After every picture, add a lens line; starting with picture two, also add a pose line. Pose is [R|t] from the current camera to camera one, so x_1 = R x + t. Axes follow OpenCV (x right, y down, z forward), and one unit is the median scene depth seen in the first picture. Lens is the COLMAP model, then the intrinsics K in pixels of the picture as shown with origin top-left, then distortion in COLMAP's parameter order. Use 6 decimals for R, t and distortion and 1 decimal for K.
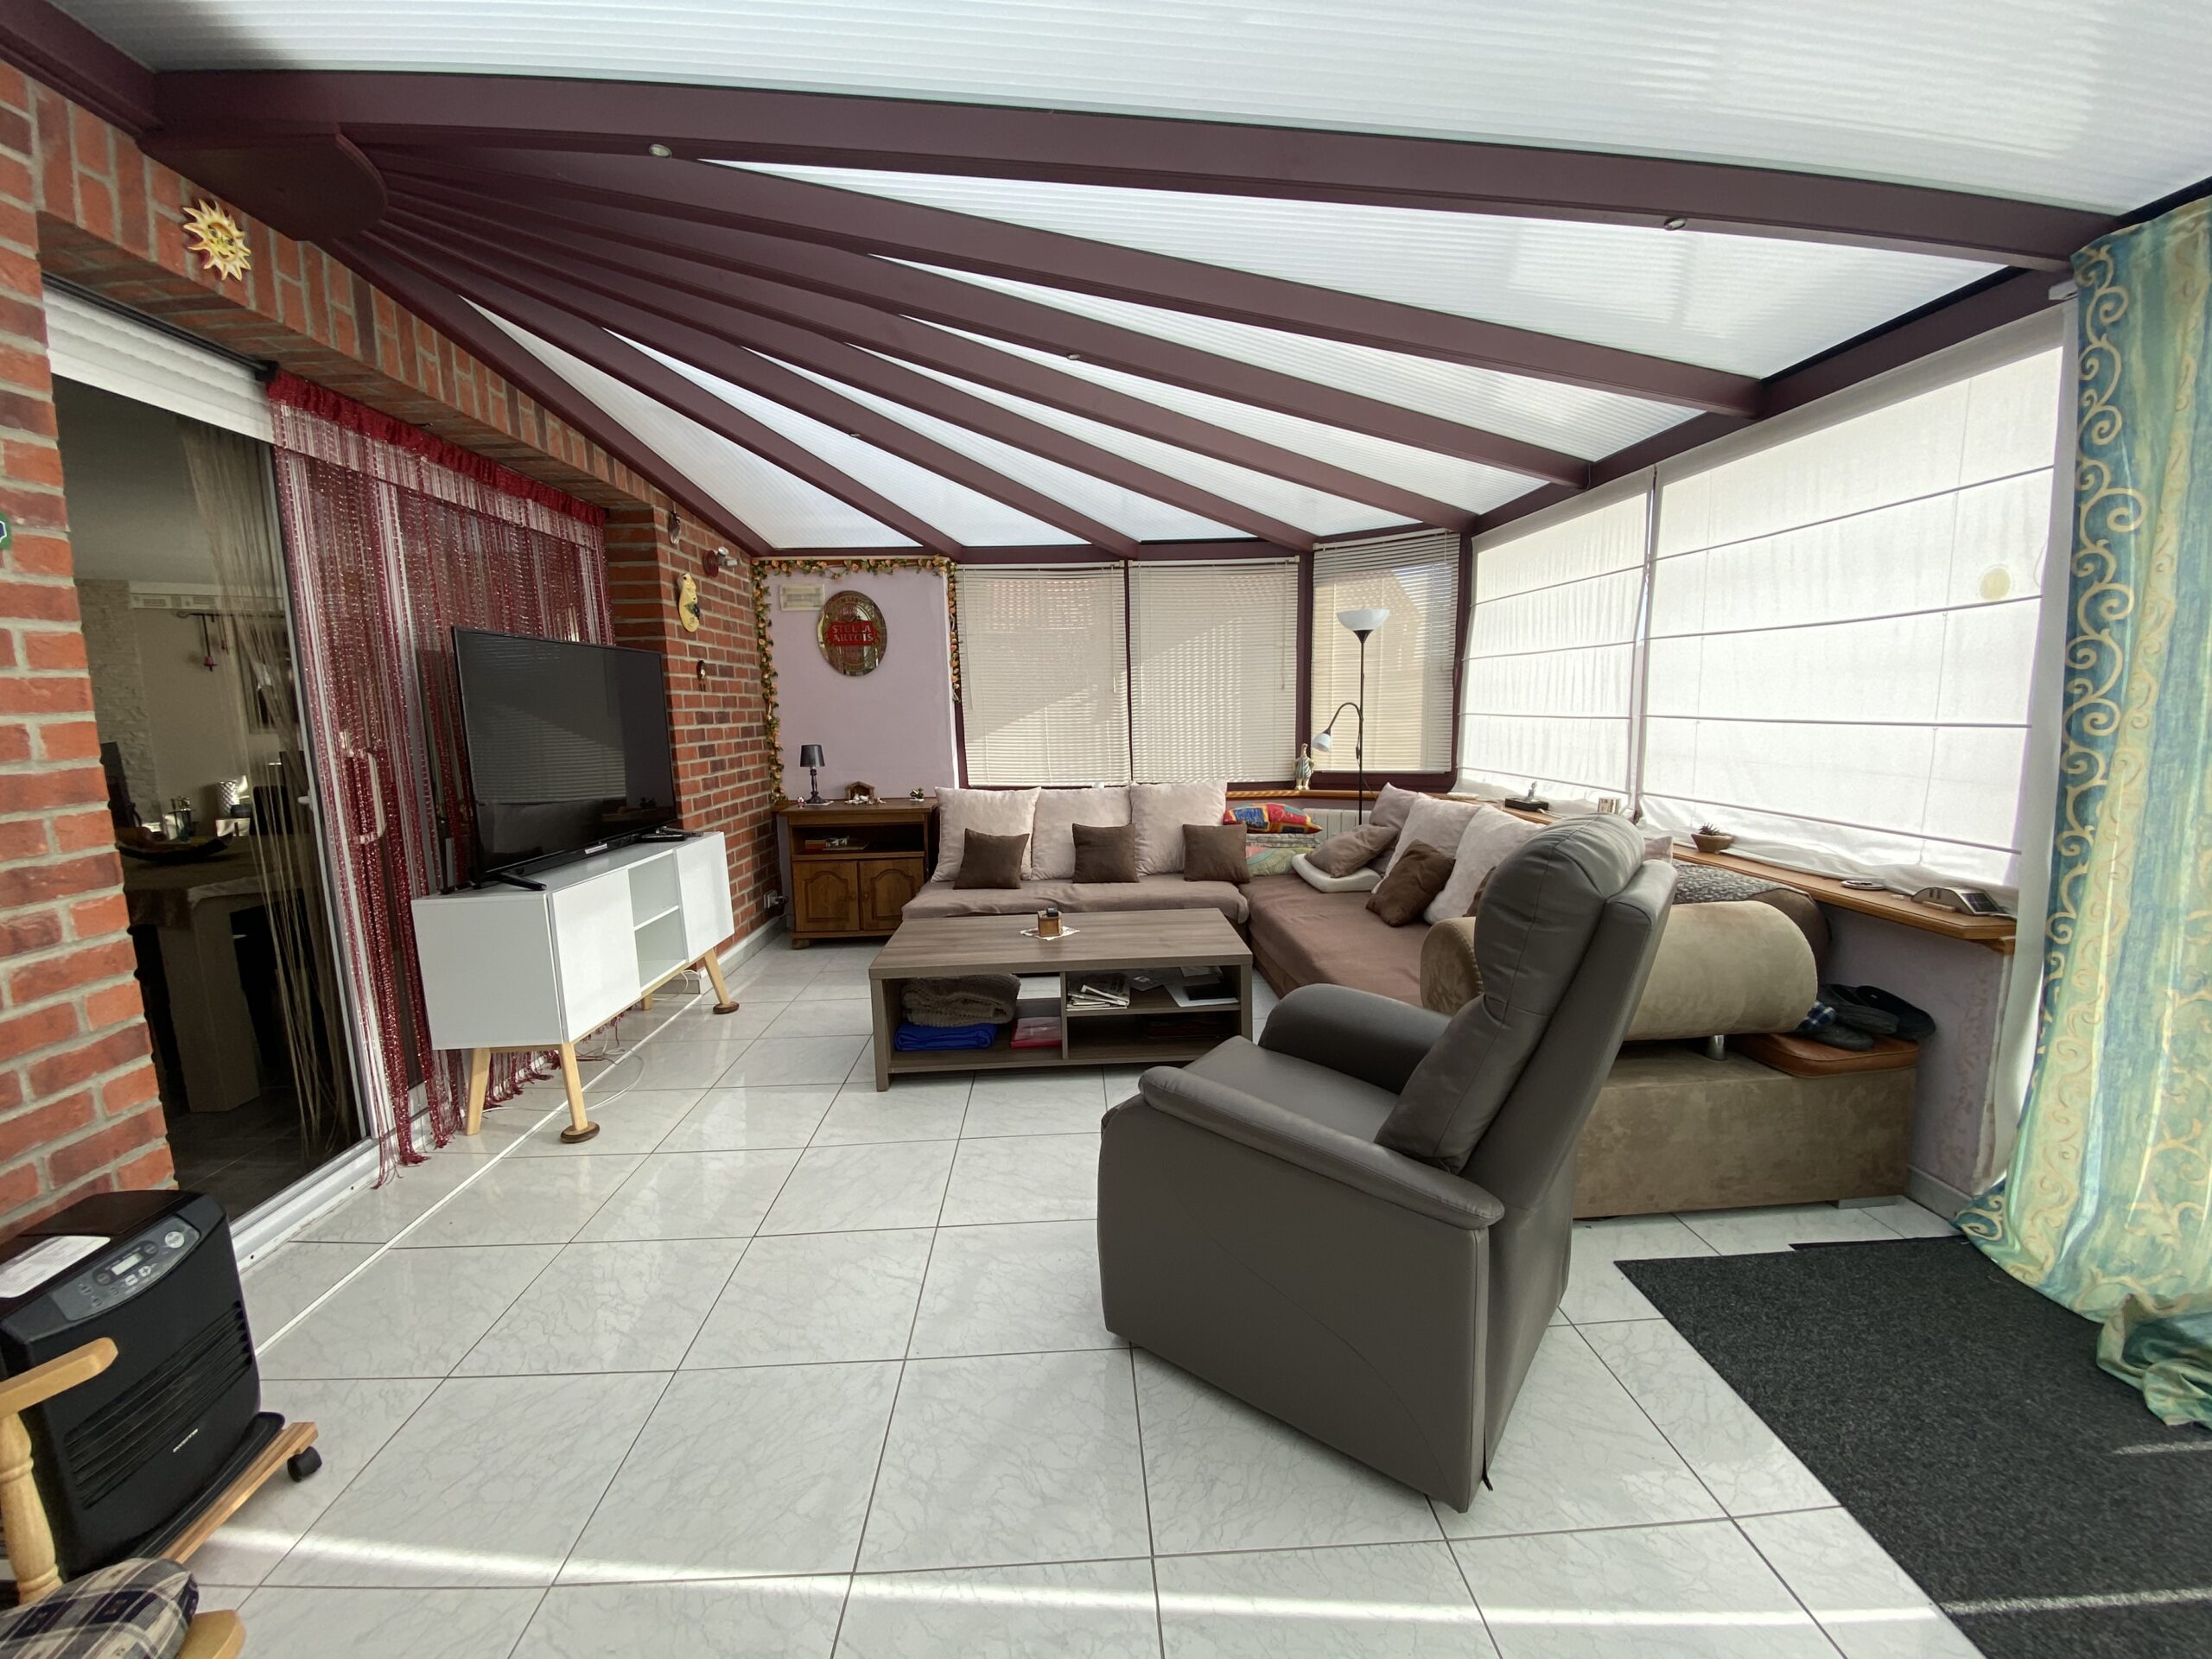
lens RADIAL K [[898.6, 0, 1113.1], [0, 898.6, 821.4], [0, 0, 1]] dist [0.003563, 0.000071]
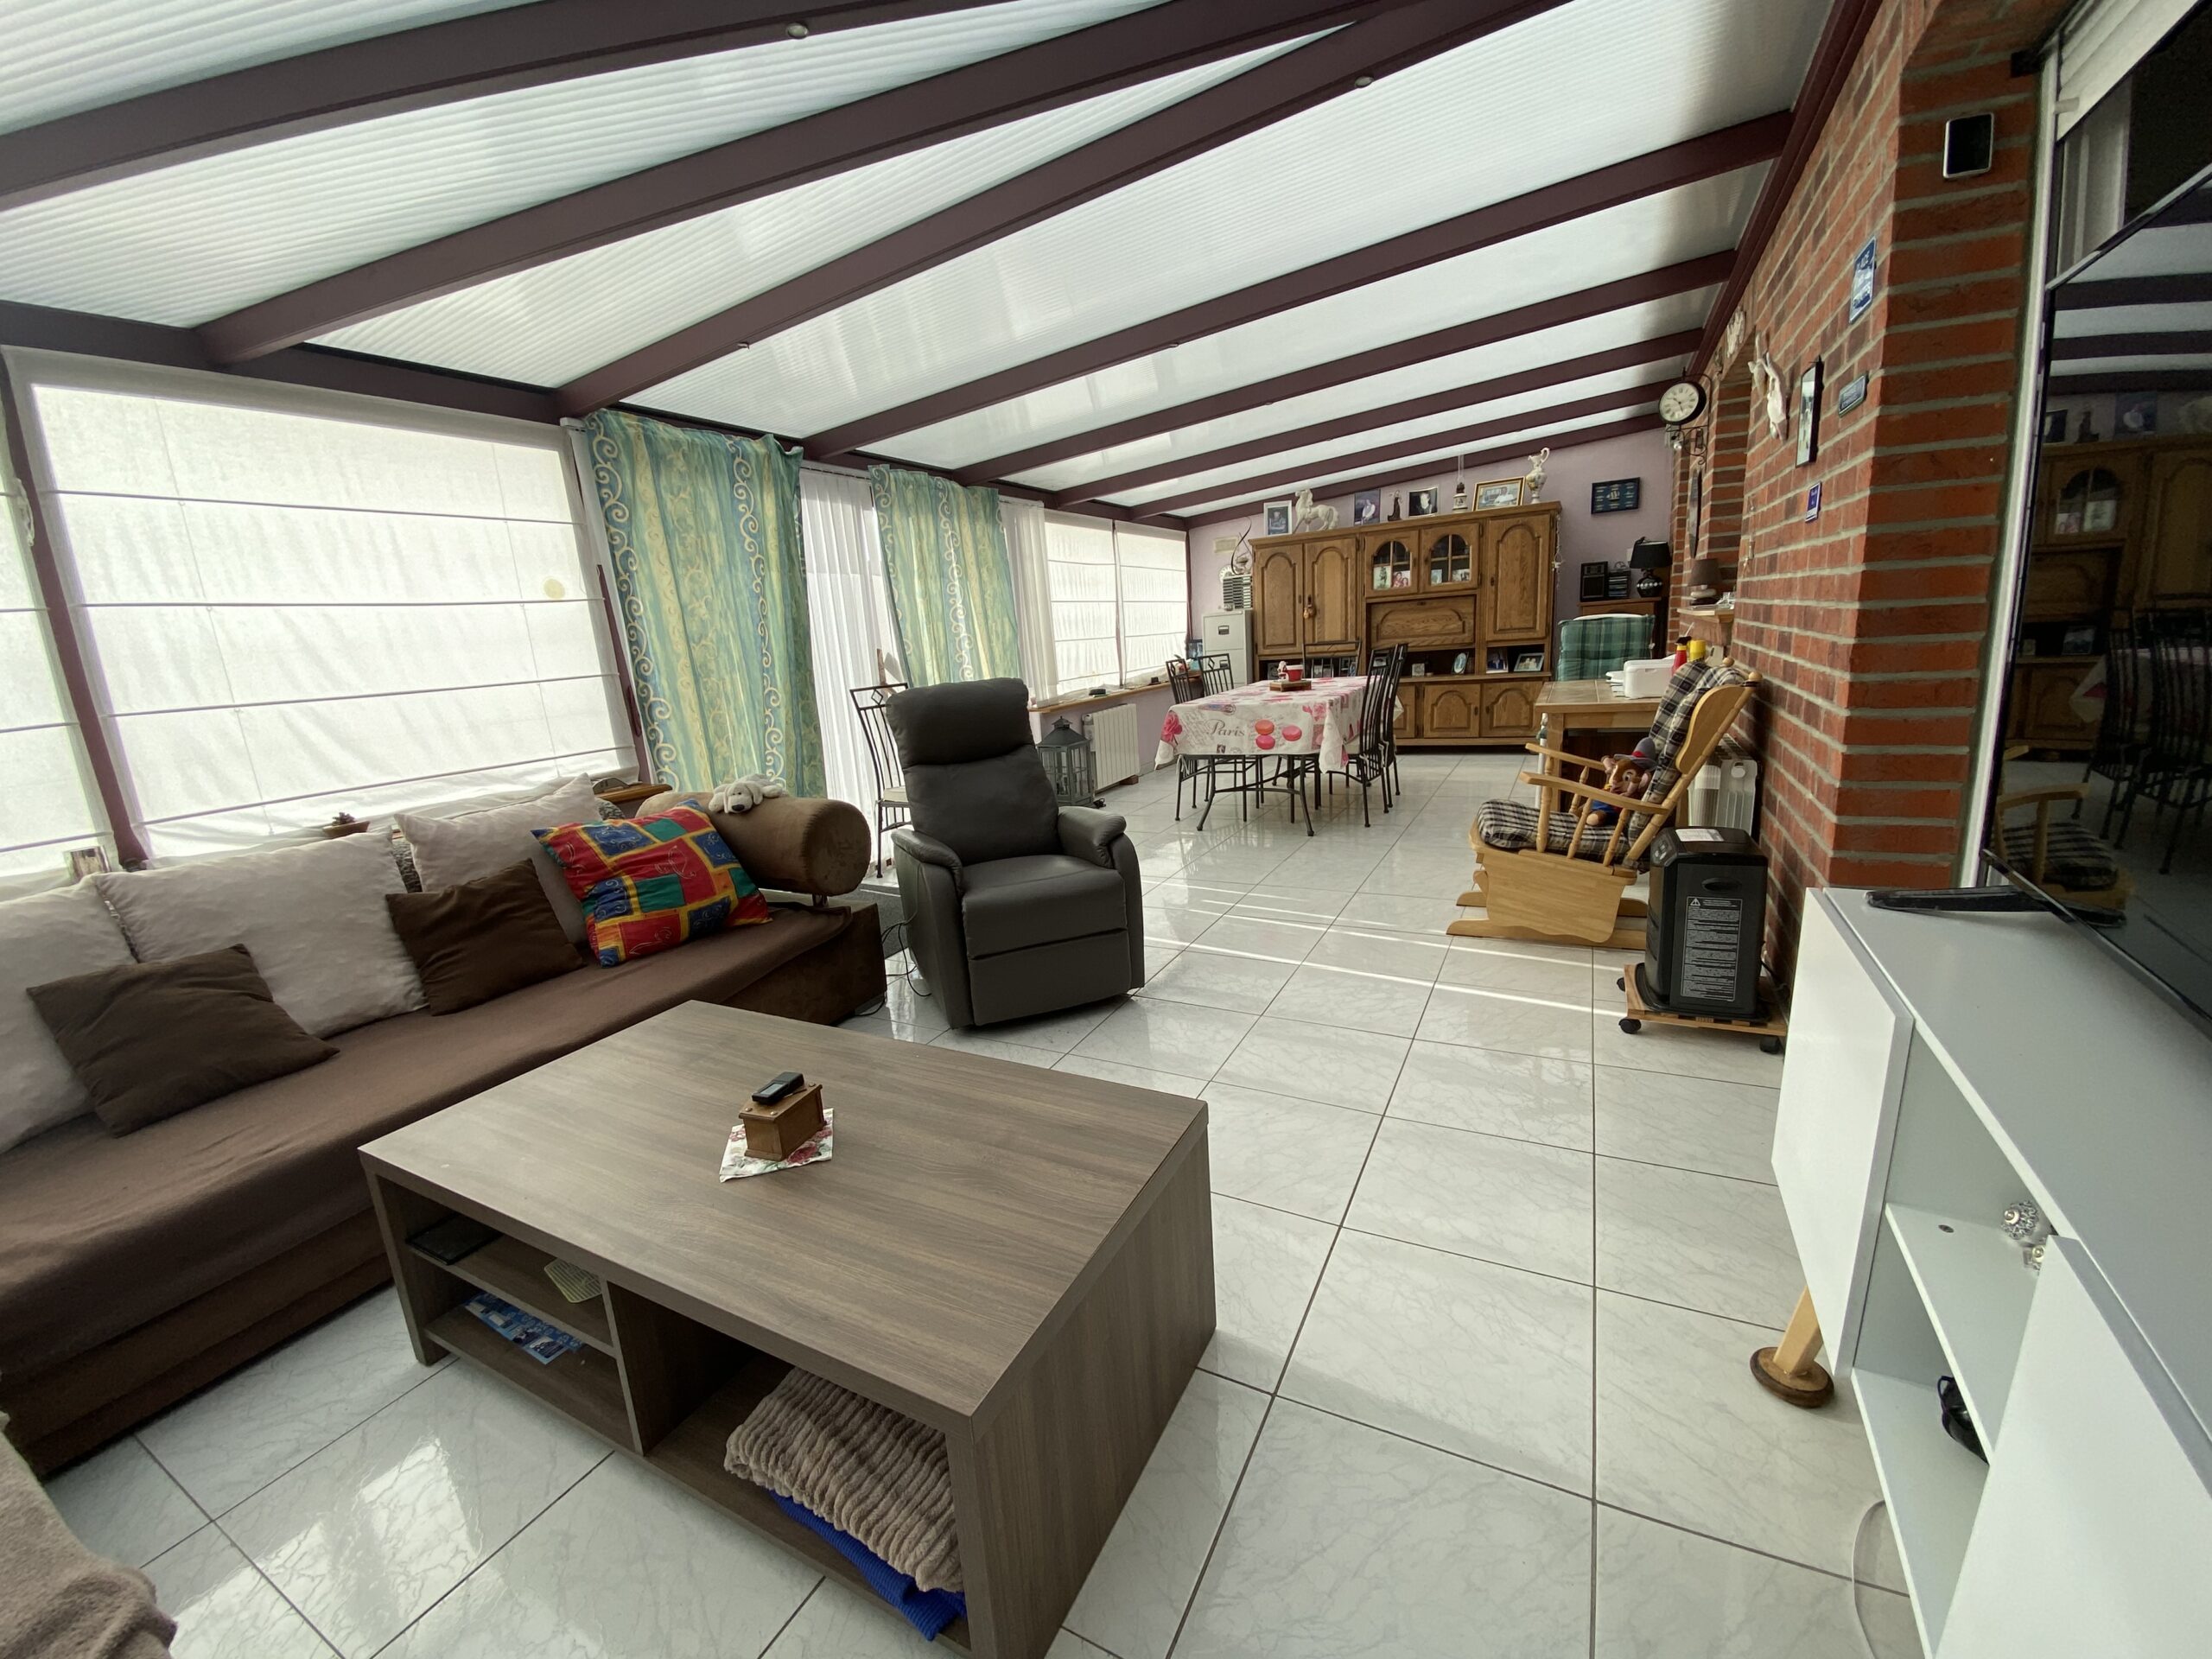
lens RADIAL K [[898.6, 0, 1104.1], [0, 898.6, 828.1], [0, 0, 1]] dist [0.003563, 0.000071]
pose [[-0.854044, -0.041013, 0.518582, -0.771270], [0.150149, 0.935024, 0.321226, -0.263863], [-0.498061, 0.352205, -0.792393, 2.173735]]
